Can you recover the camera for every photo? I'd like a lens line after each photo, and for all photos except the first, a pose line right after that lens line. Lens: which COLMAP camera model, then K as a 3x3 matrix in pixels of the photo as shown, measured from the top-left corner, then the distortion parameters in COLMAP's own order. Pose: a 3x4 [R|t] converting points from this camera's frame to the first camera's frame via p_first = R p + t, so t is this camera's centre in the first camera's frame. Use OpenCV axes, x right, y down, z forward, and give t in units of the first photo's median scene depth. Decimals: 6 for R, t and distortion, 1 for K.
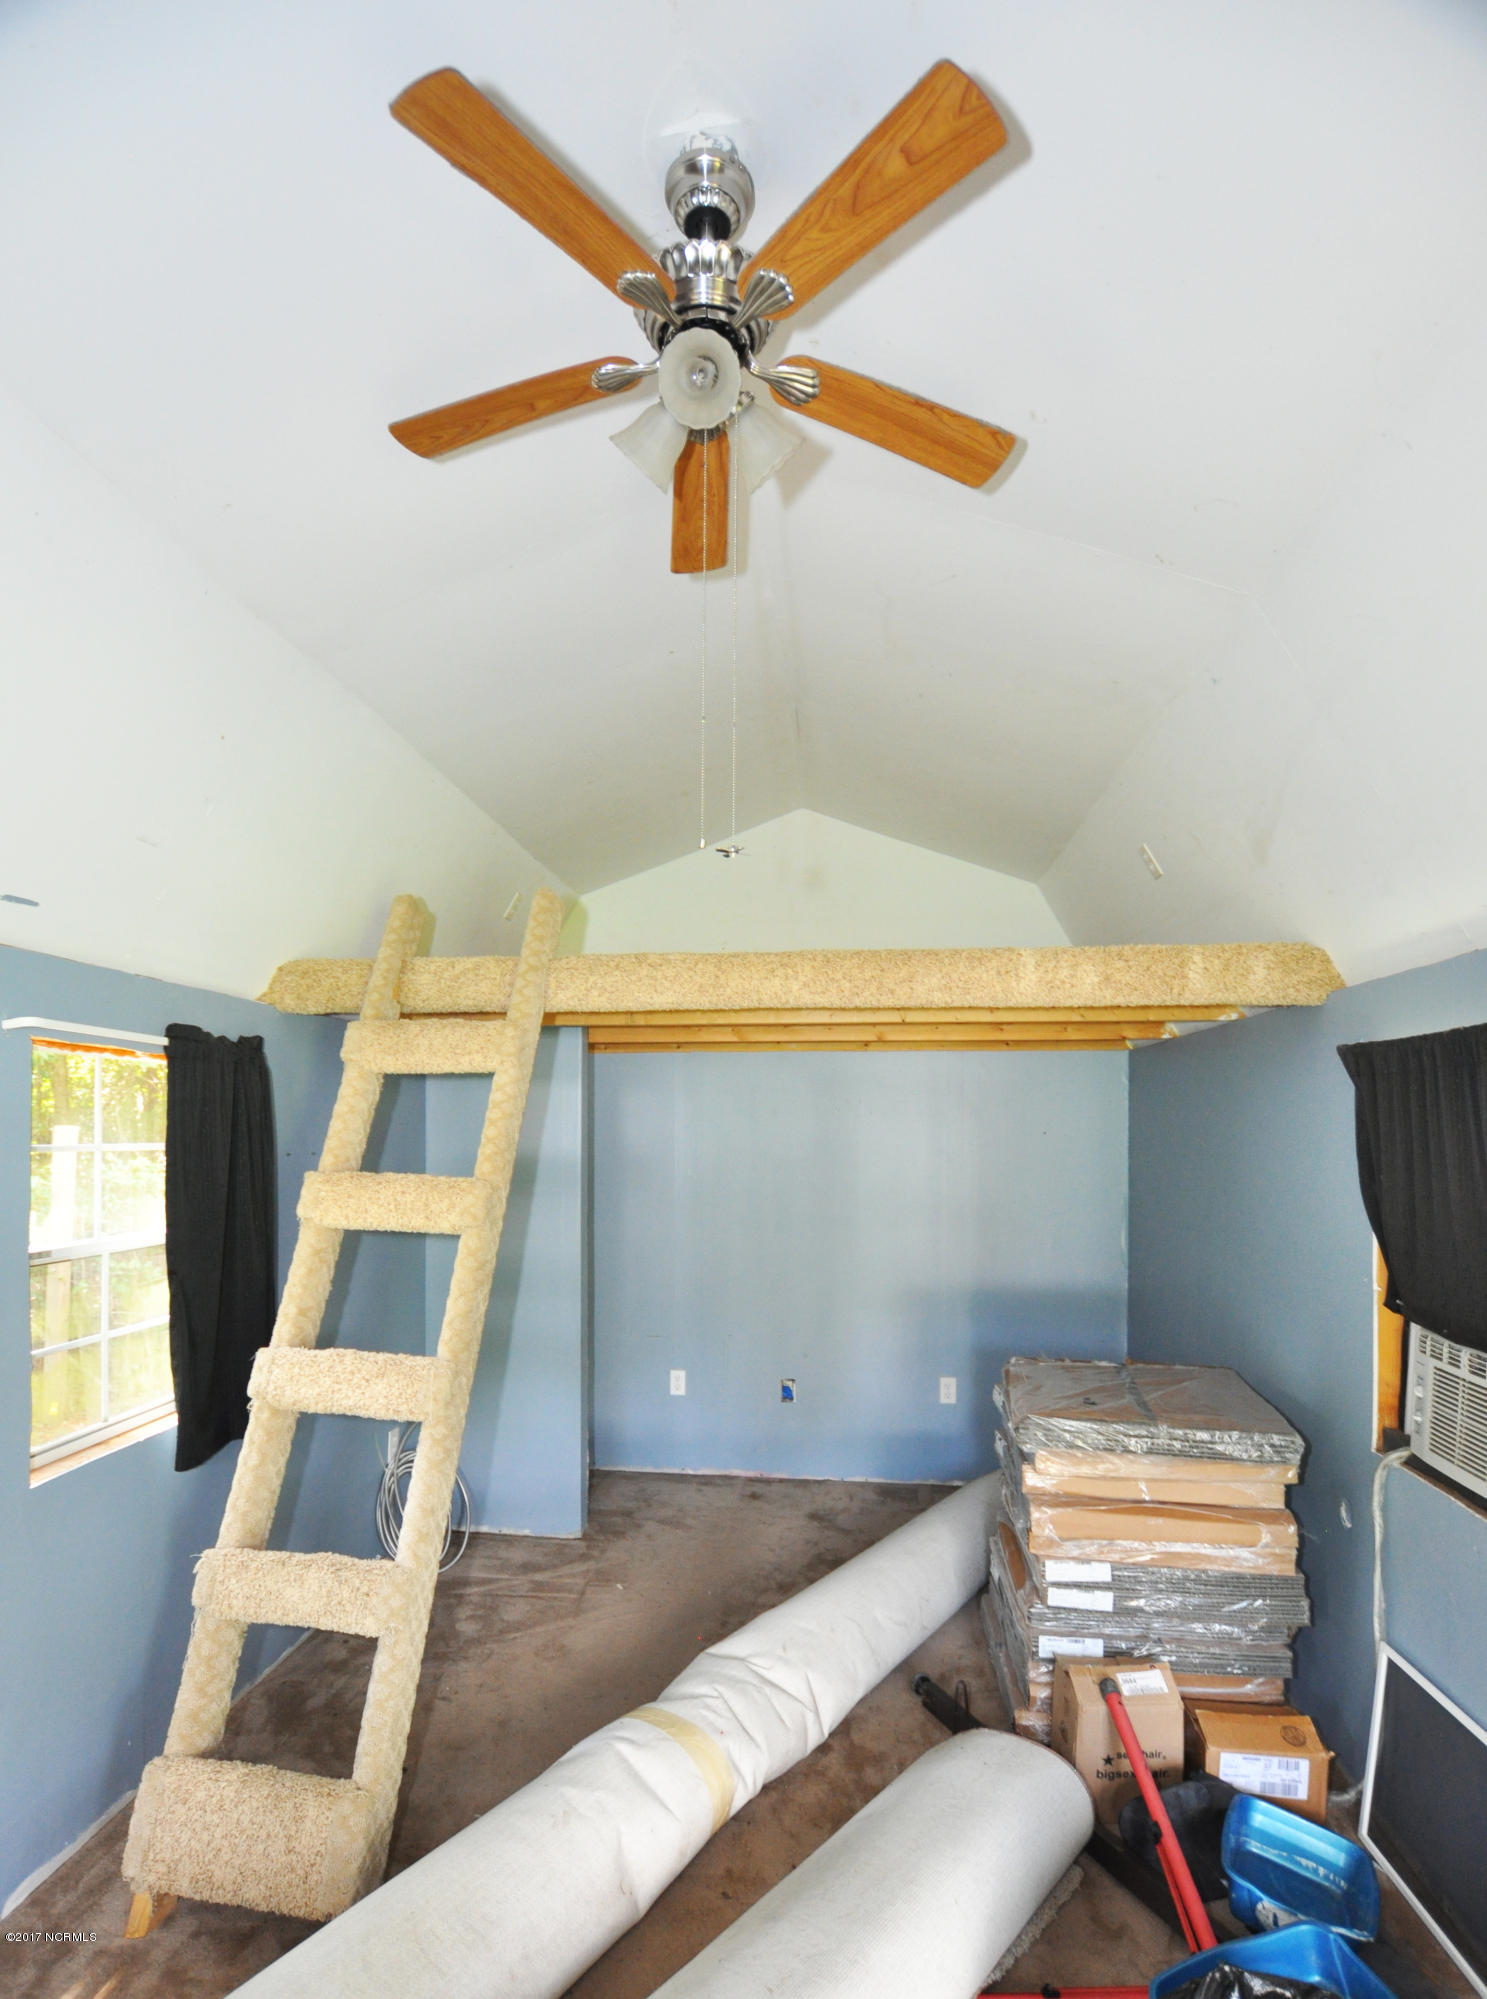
lens RADIAL K [[973.2, 0, 737.2], [0, 973.2, 1115.8], [0, 0, 1]] dist [-0.030098, 0.002419]
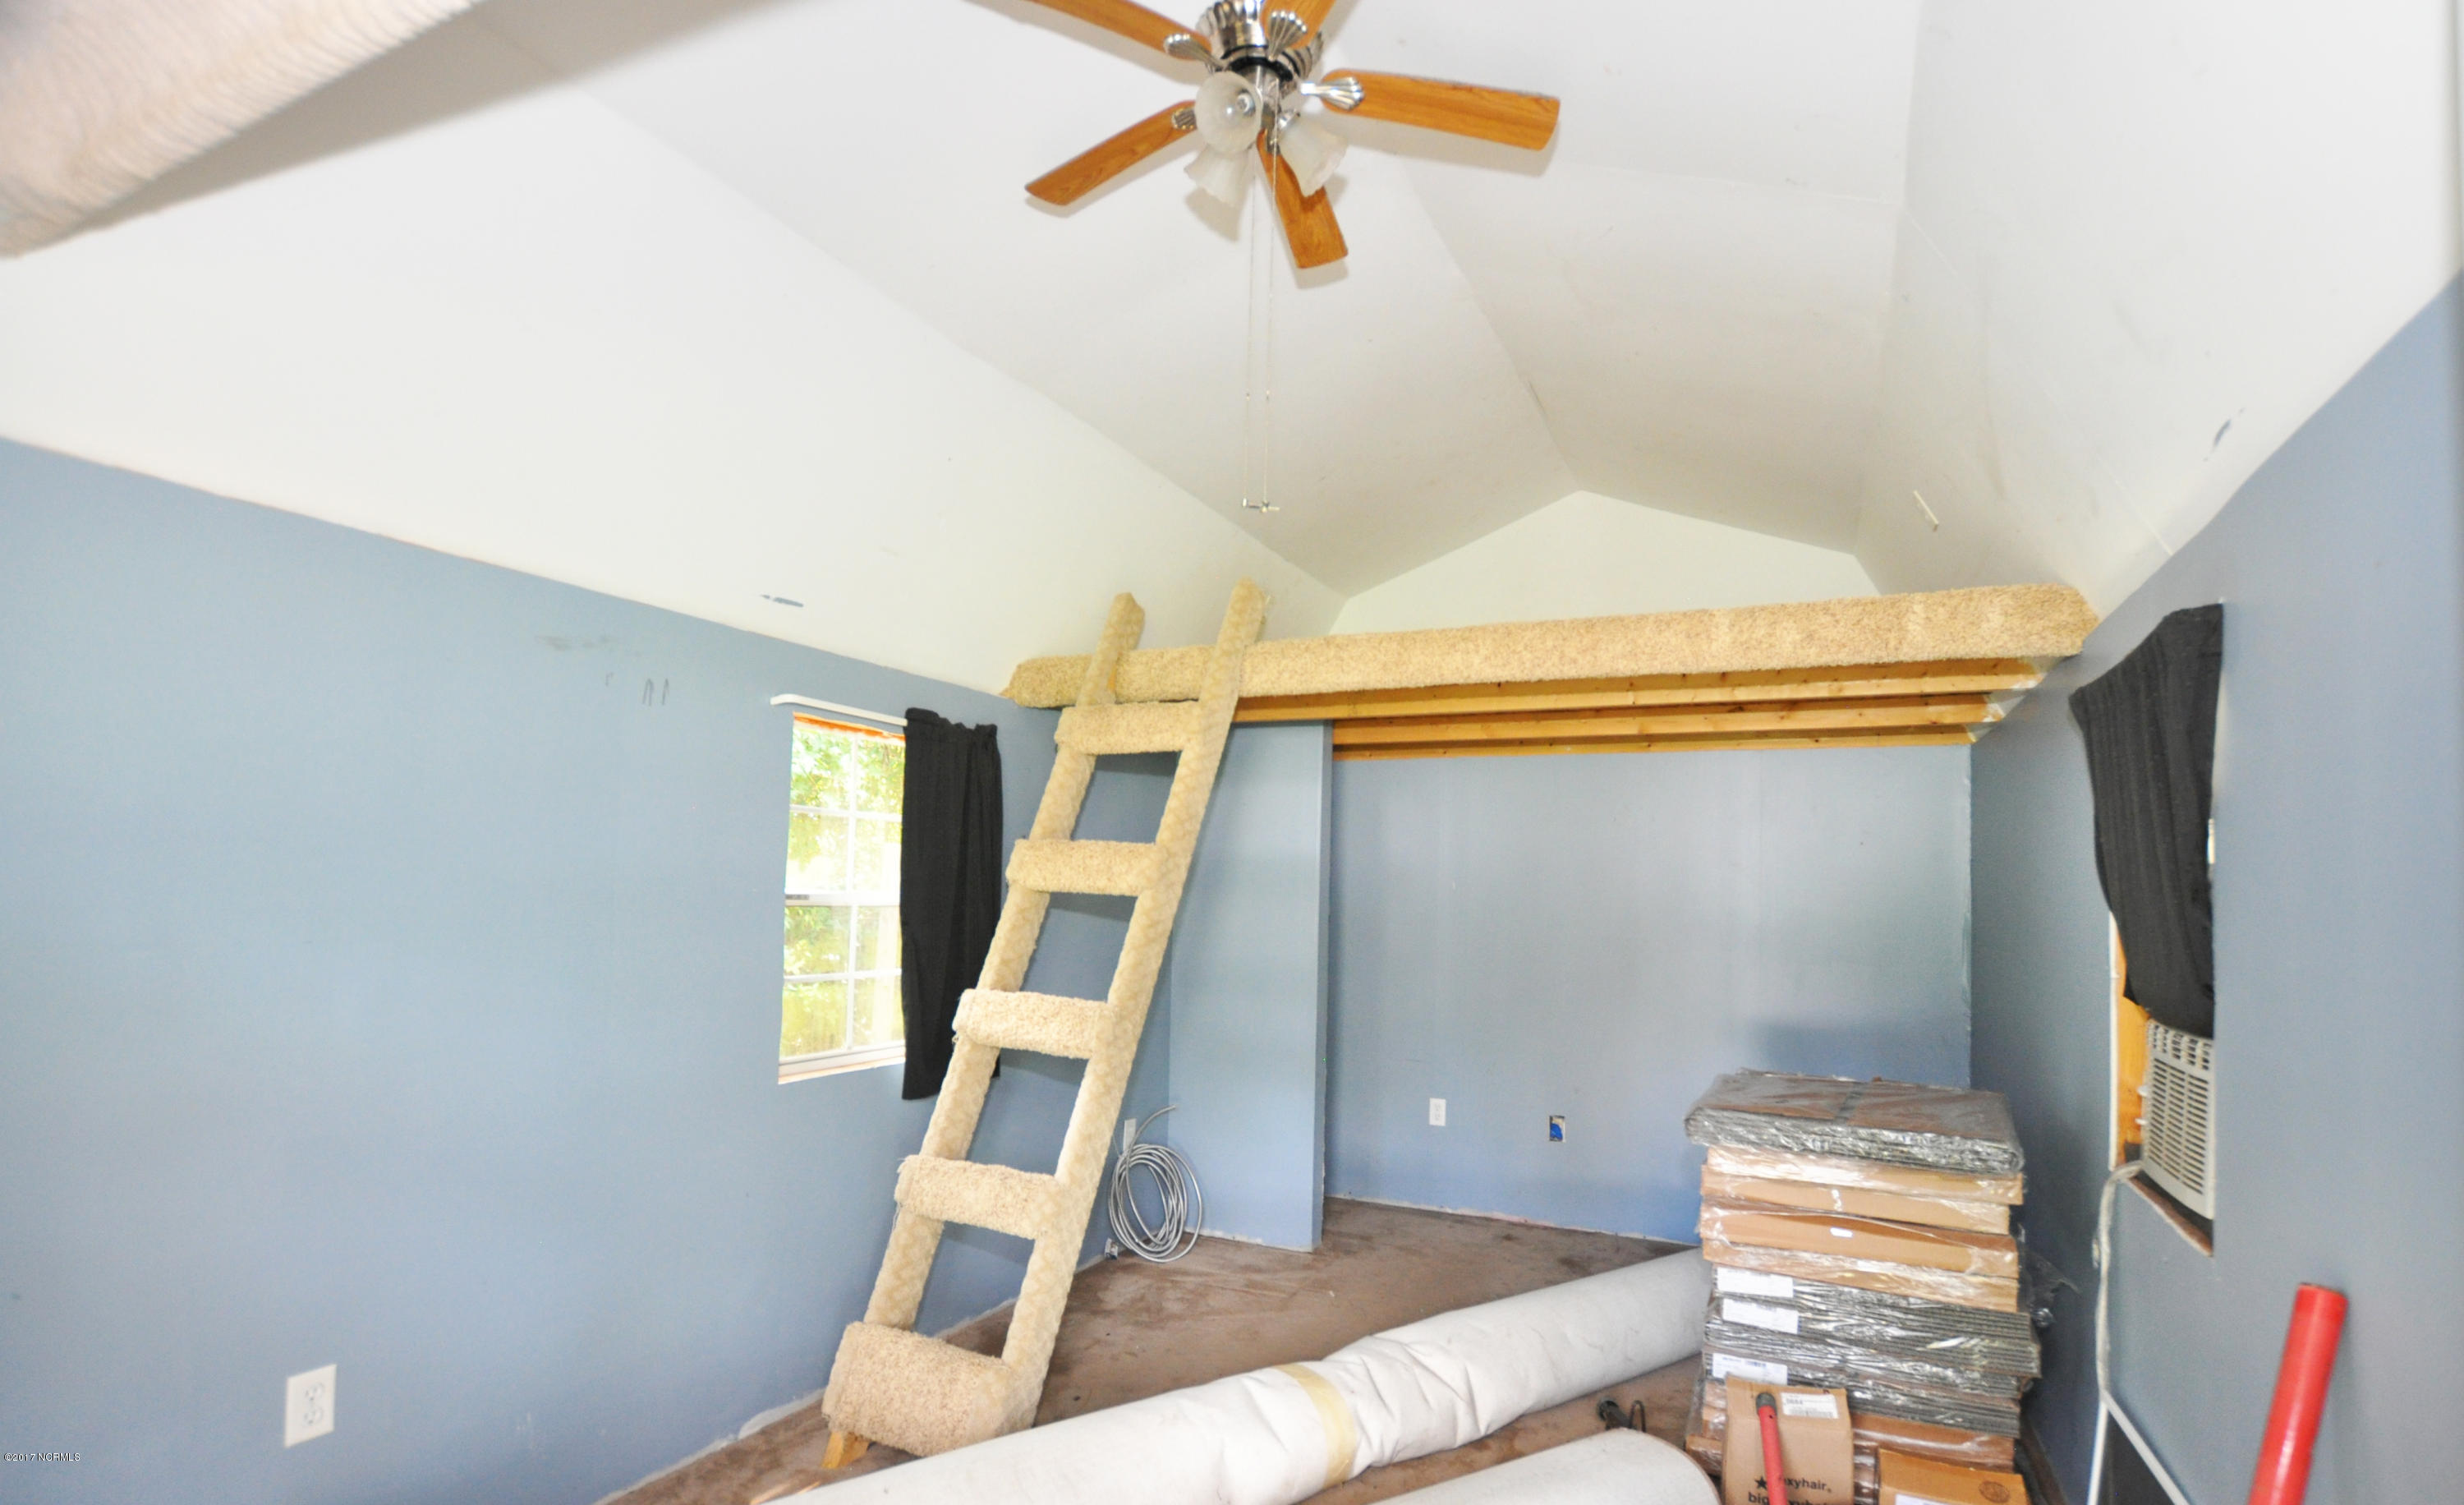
lens RADIAL K [[1128.7, 0, 1313.0], [0, 1128.7, 830.6], [0, 0, 1]] dist [-0.026864, 0.000622]
pose [[0.957194, 0.002031, -0.289439, 0.247200], [-0.013919, 0.999141, -0.039020, 0.090667], [0.289112, 0.041379, 0.956401, -0.135337]]
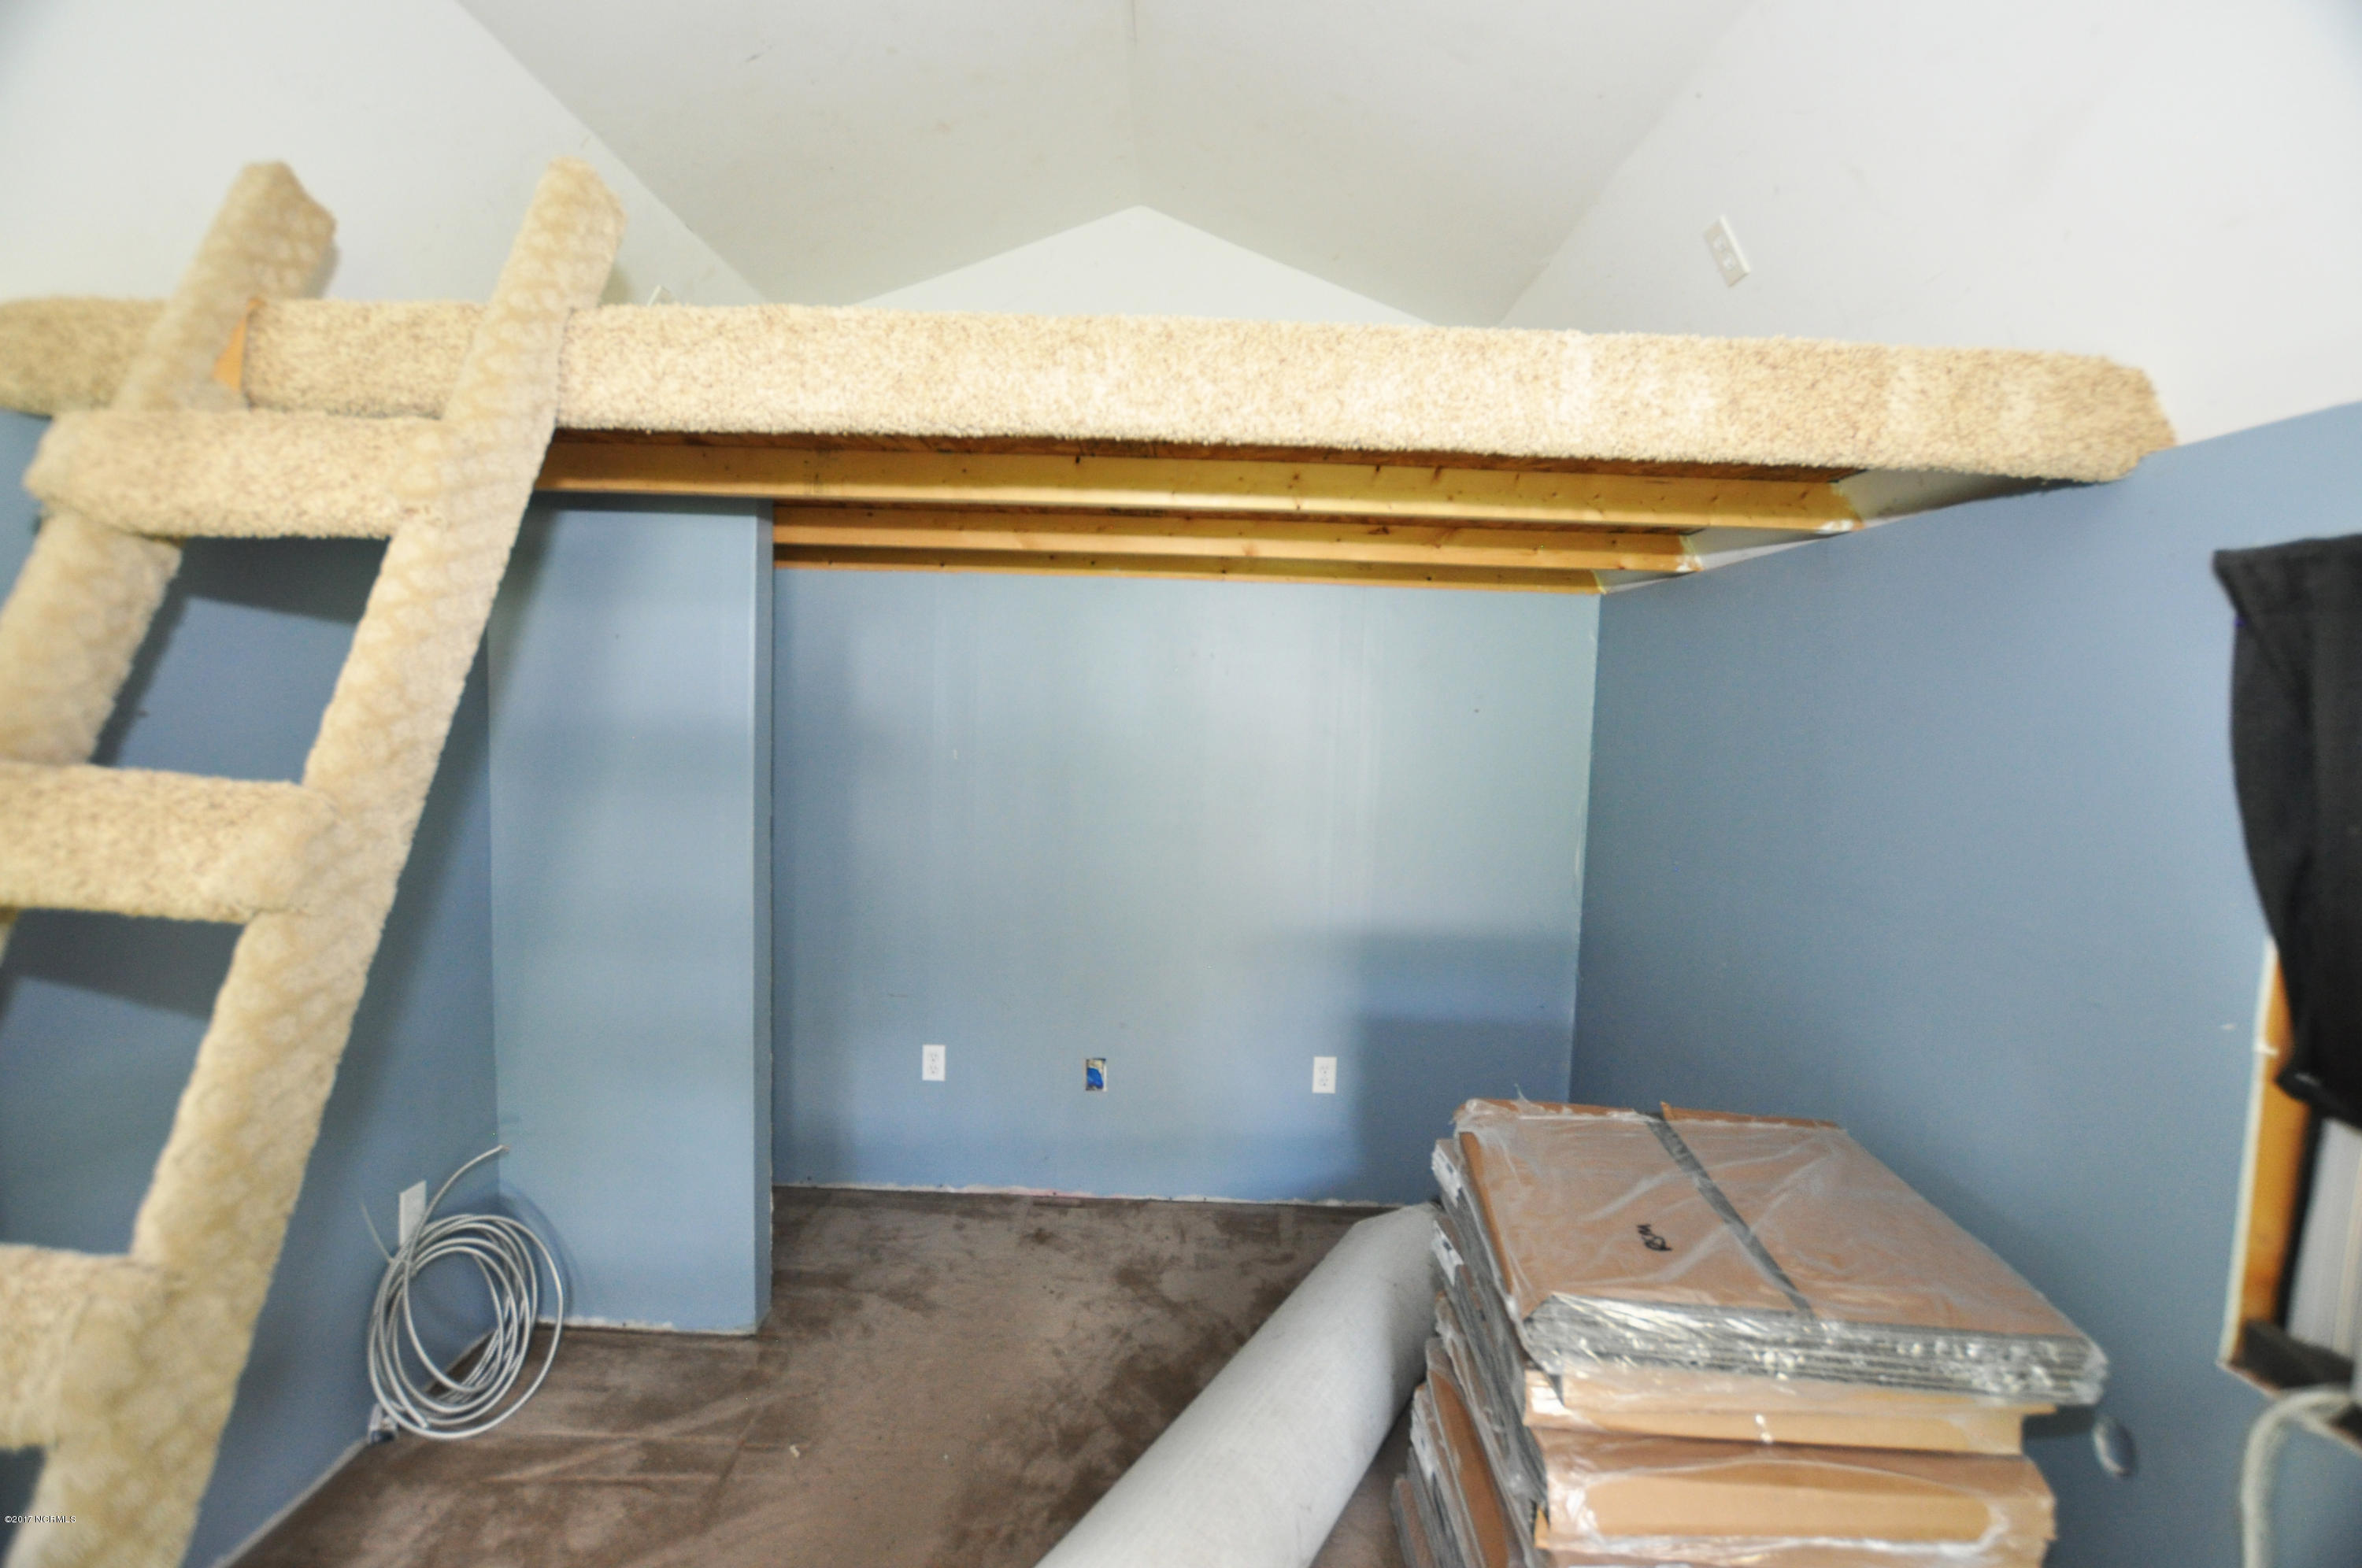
lens RADIAL K [[1031.6, 0, 1185.7], [0, 1031.6, 770.4], [0, 0, 1]] dist [-0.028639, 0.000244]
pose [[0.993366, 0.020878, 0.113082, 0.052122], [-0.030137, 0.996275, 0.080794, 0.011899], [-0.110974, -0.083665, 0.990295, 0.515723]]
